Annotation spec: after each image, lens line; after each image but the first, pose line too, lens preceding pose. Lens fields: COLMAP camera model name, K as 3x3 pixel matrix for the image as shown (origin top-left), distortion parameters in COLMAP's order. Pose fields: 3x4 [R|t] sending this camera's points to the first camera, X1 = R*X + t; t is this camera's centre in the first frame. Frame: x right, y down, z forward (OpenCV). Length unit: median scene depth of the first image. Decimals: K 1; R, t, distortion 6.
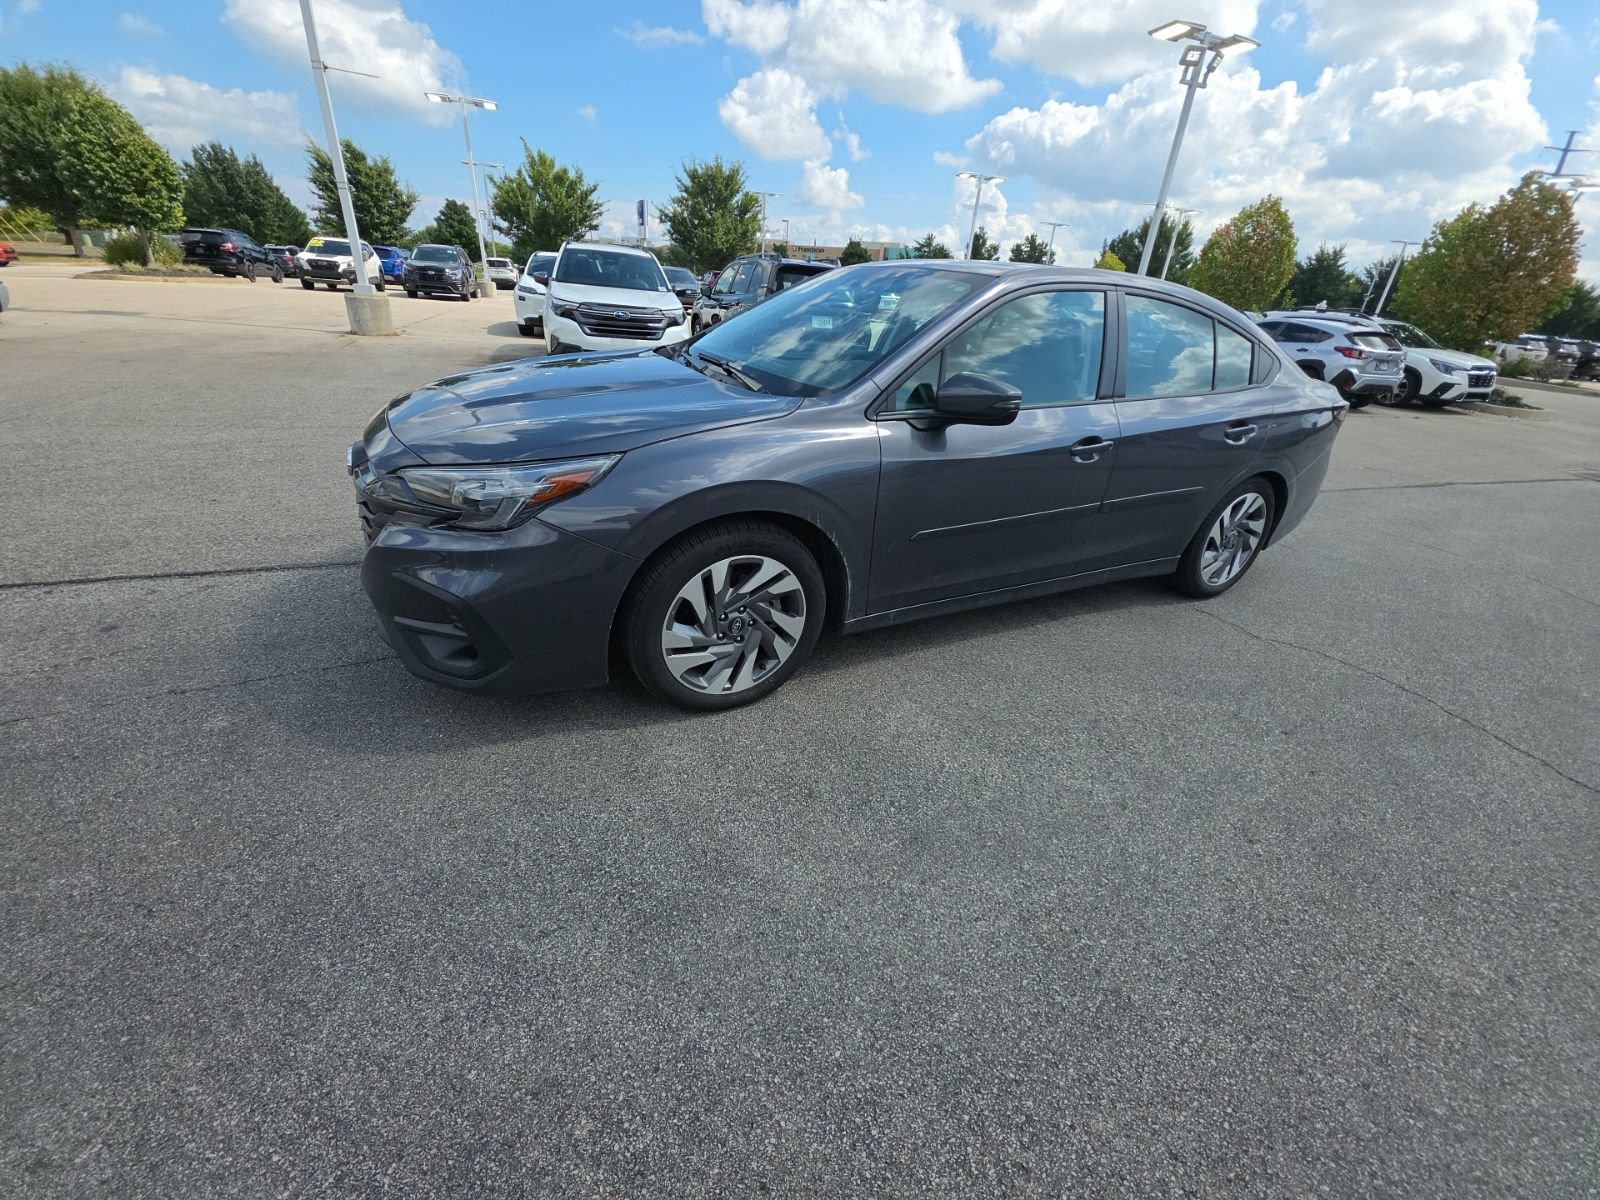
lens RADIAL K [[628.0, 0, 801.4], [0, 628.0, 603.2], [0, 0, 1]] dist [0.021463, -0.010890]
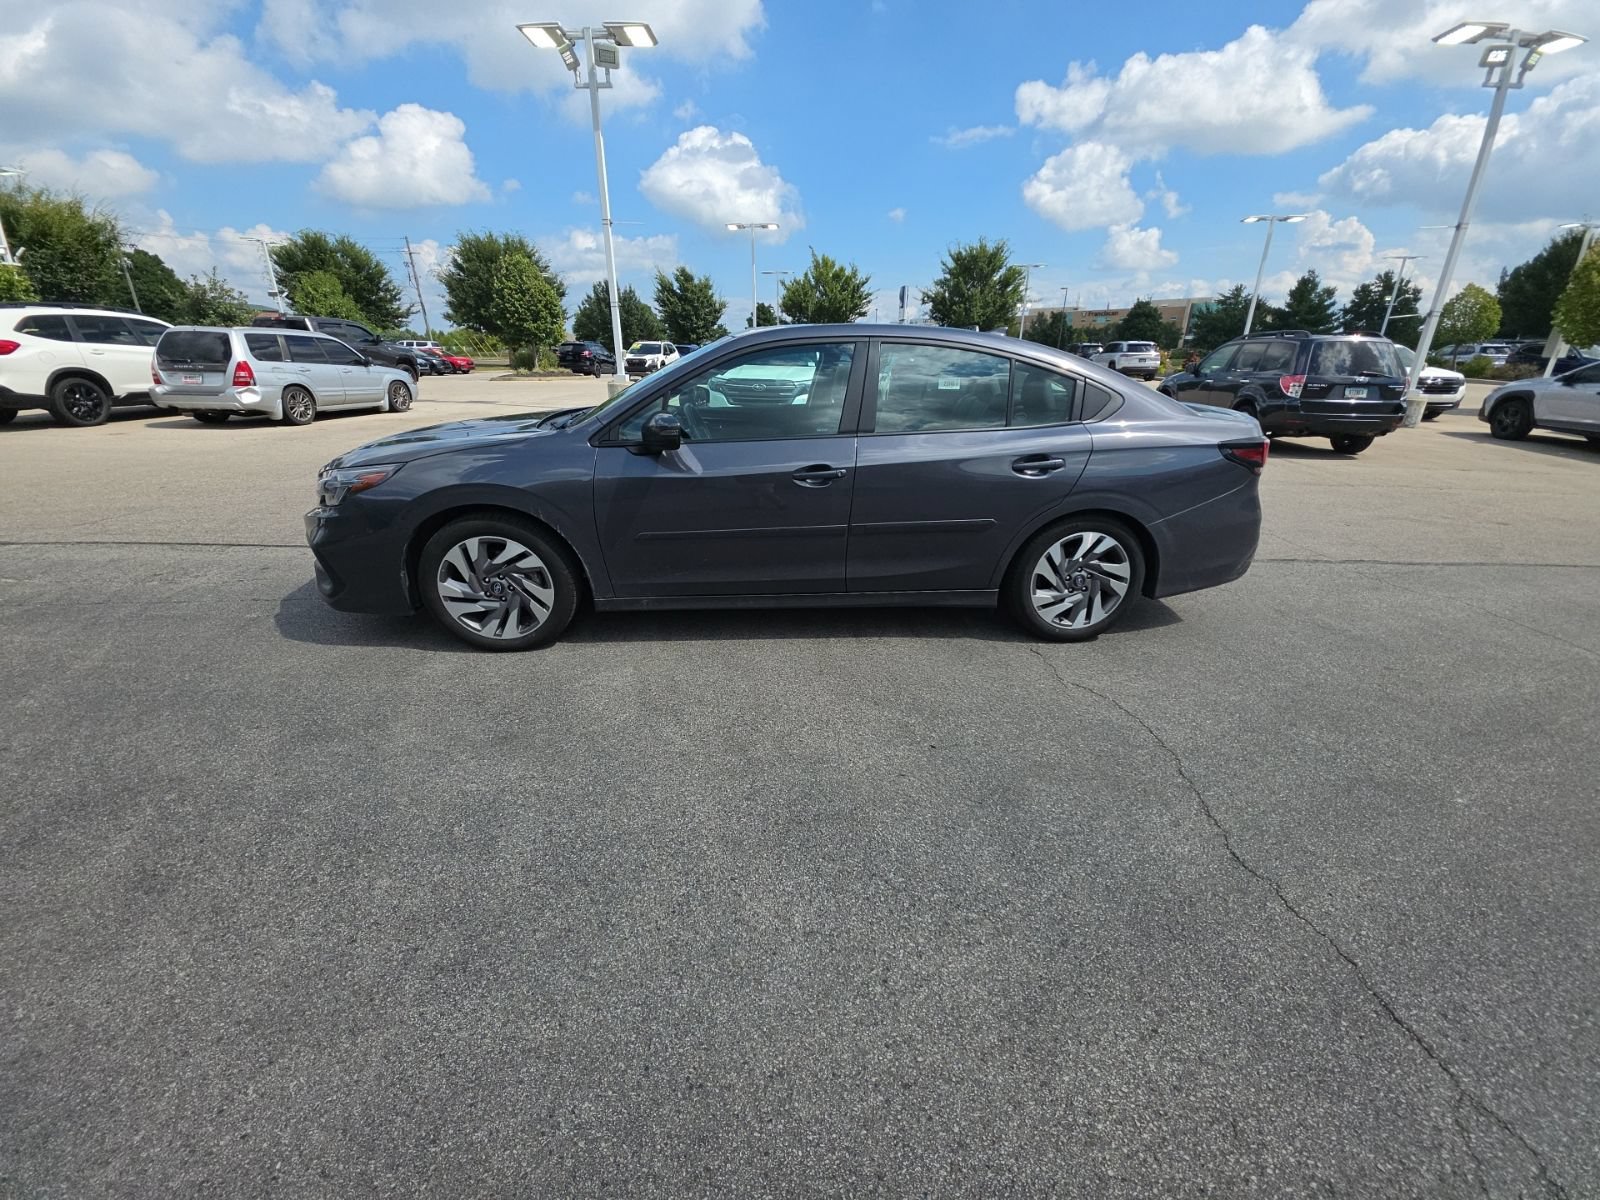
lens RADIAL K [[628.0, 0, 801.1], [0, 628.0, 604.7], [0, 0, 1]] dist [0.021463, -0.010890]
pose [[0.917274, 0.087845, -0.388448, 0.271816], [-0.124784, 0.989650, -0.070861, 0.022182], [0.378202, 0.113471, 0.918742, -0.010659]]
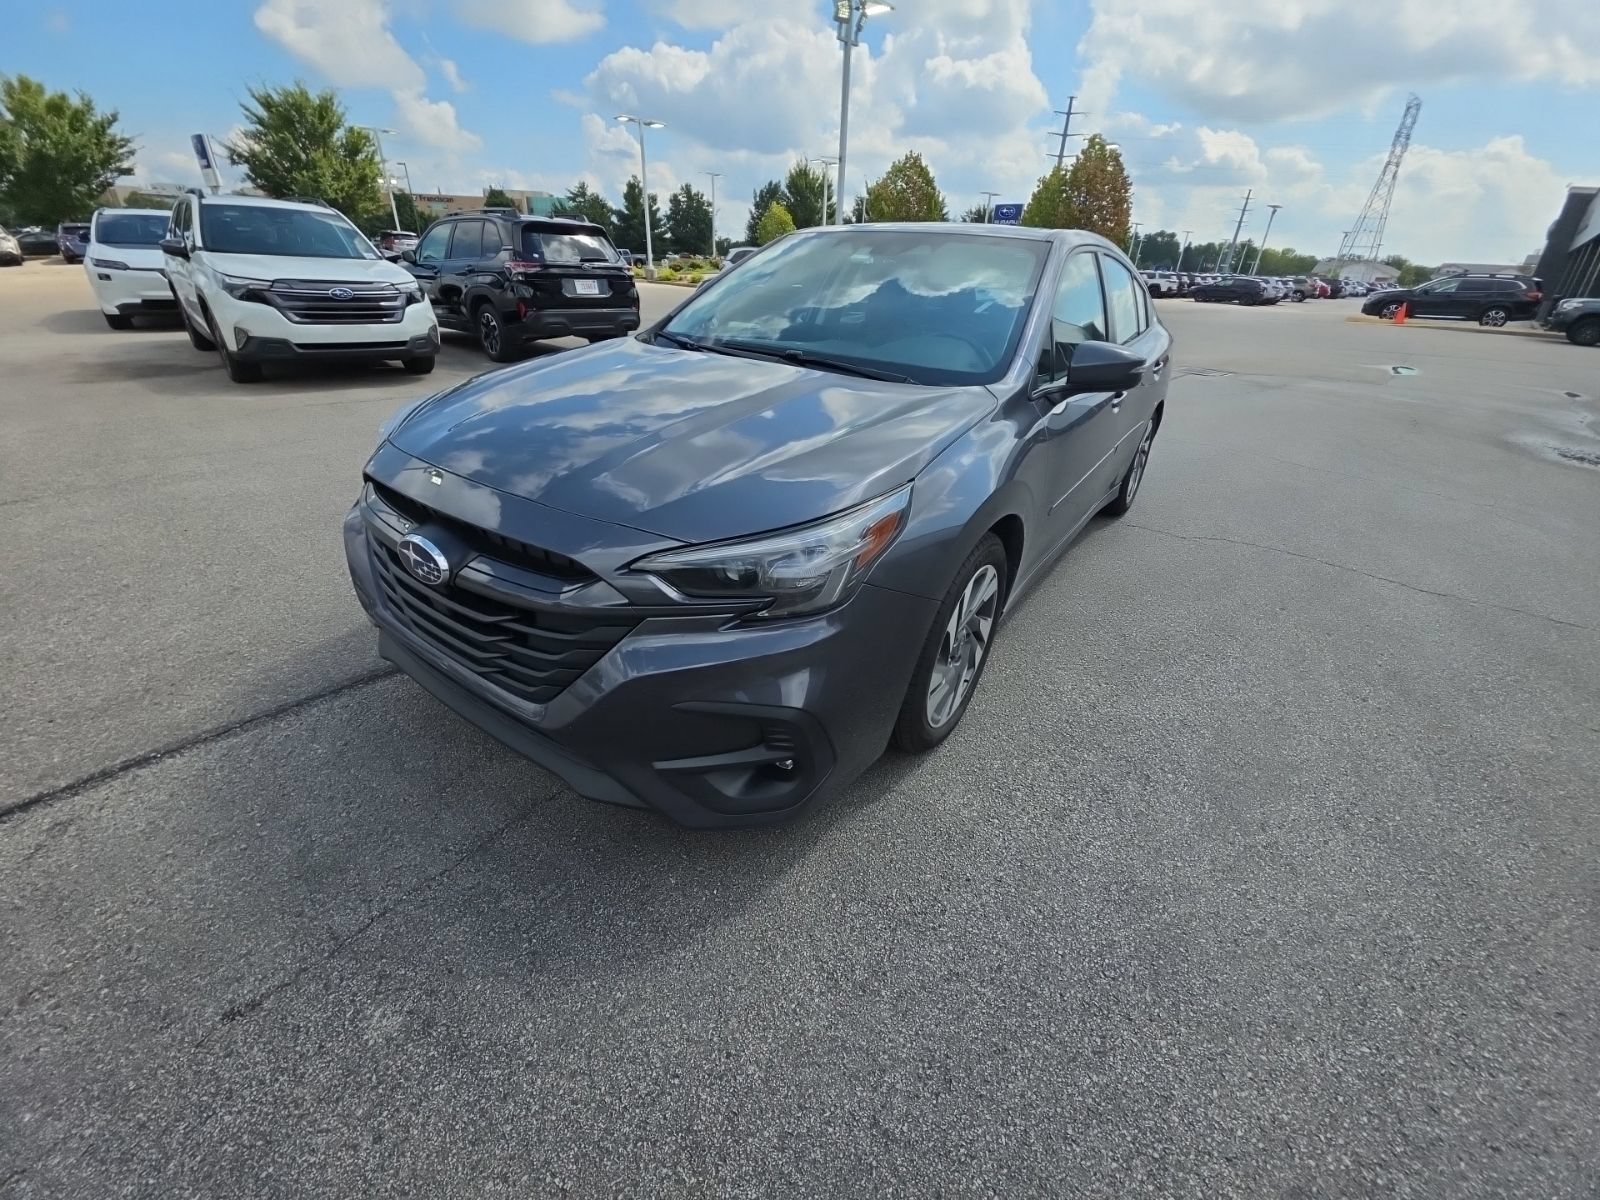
lens RADIAL K [[628.0, 0, 802.2], [0, 628.0, 603.3], [0, 0, 1]] dist [0.021463, -0.010890]
pose [[0.891685, -0.245770, 0.380124, -0.161767], [0.223093, 0.969300, 0.103375, -0.042768], [-0.393861, -0.007375, 0.919141, 0.063654]]
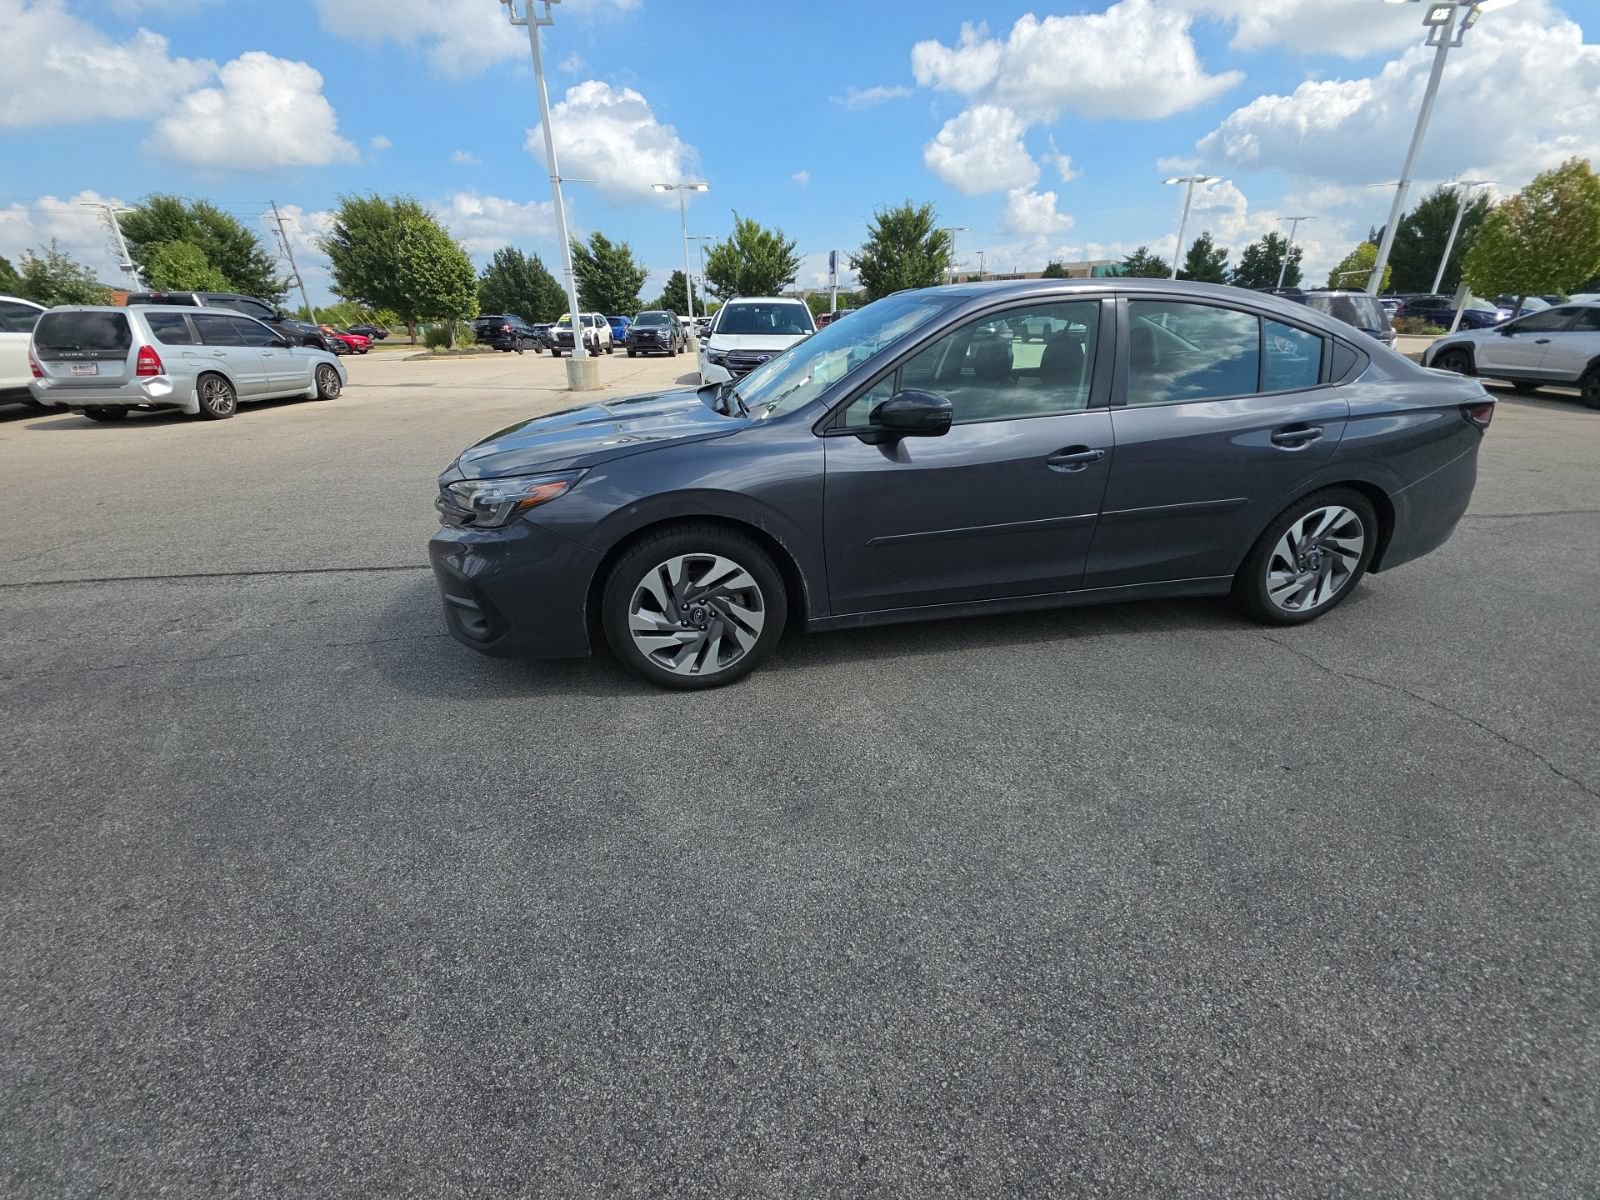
lens RADIAL K [[628.0, 0, 802.6], [0, 628.0, 604.4], [0, 0, 1]] dist [0.021463, -0.010890]
pose [[0.958332, 0.036865, -0.283269, 0.103163], [-0.050217, 0.997936, -0.040016, 0.013223], [0.281210, 0.052573, 0.958205, -0.014690]]
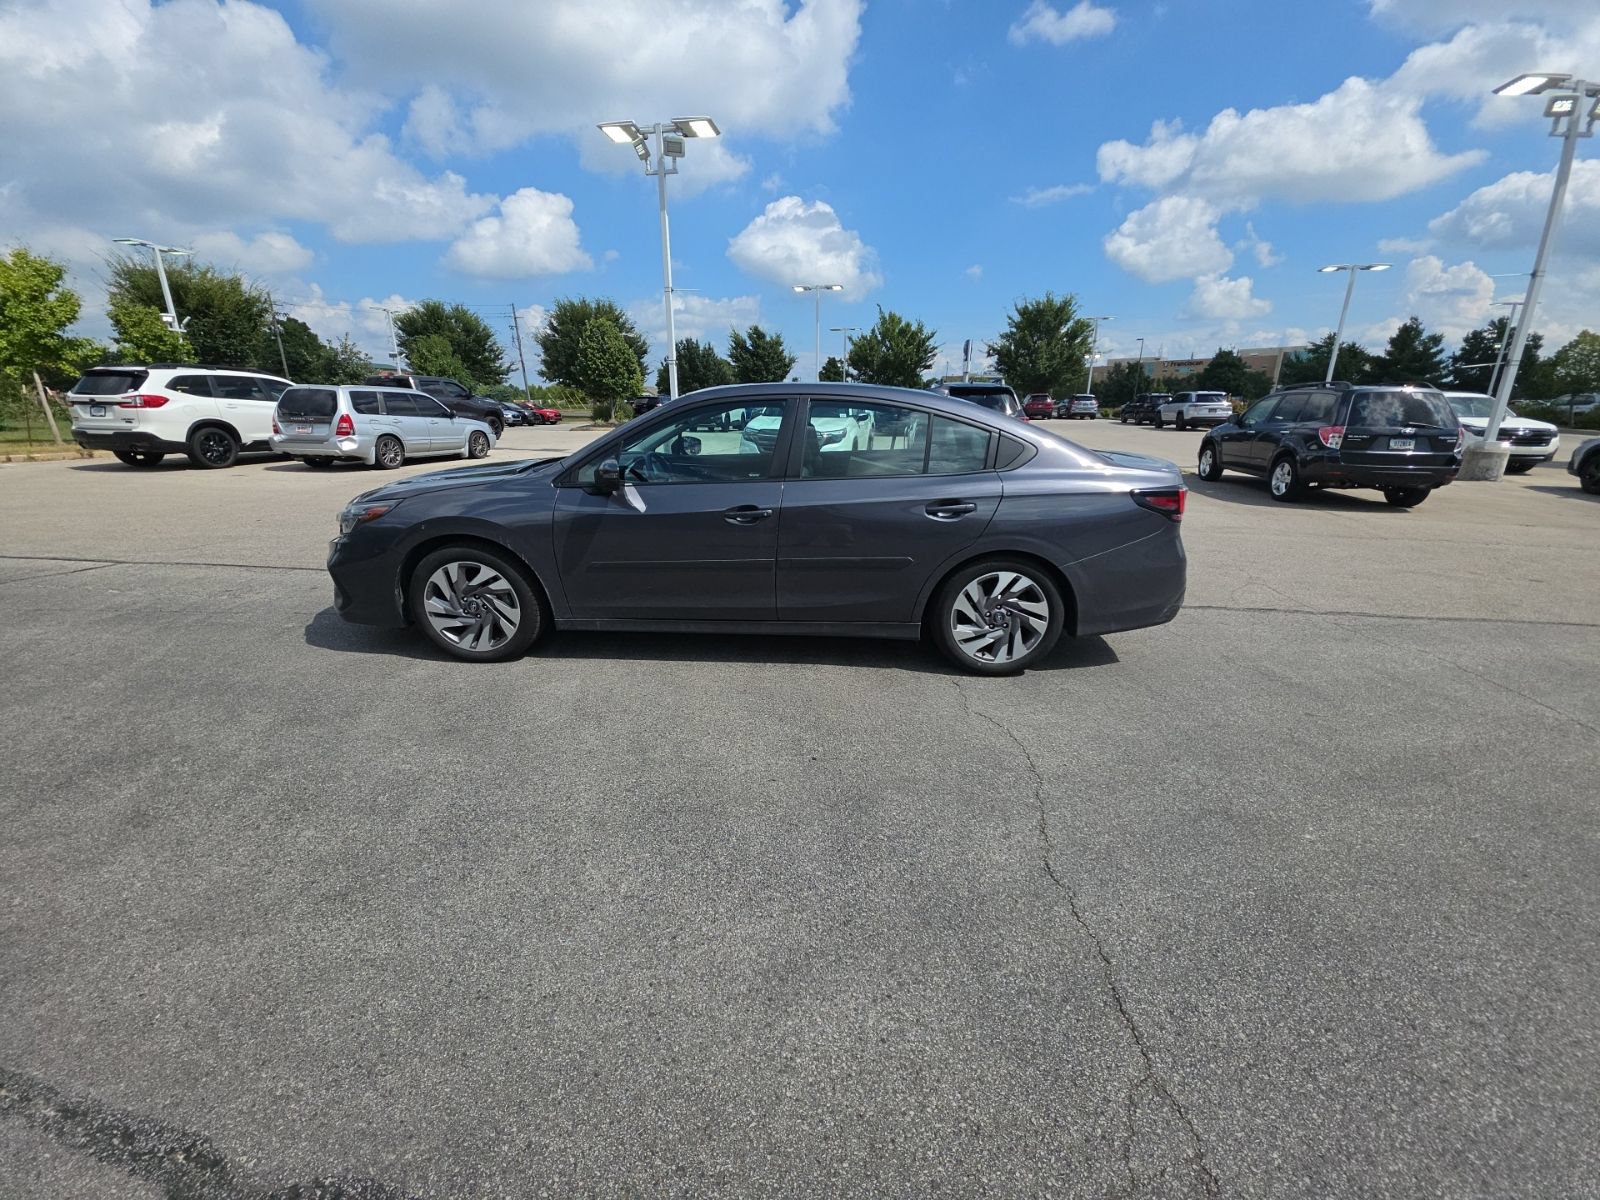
lens RADIAL K [[628.0, 0, 801.7], [0, 628.0, 605.9], [0, 0, 1]] dist [0.021463, -0.010890]
pose [[0.868294, 0.087443, -0.488281, 0.364468], [-0.168483, 0.977811, -0.124498, 0.023946], [0.466560, 0.190368, 0.863760, -0.006218]]
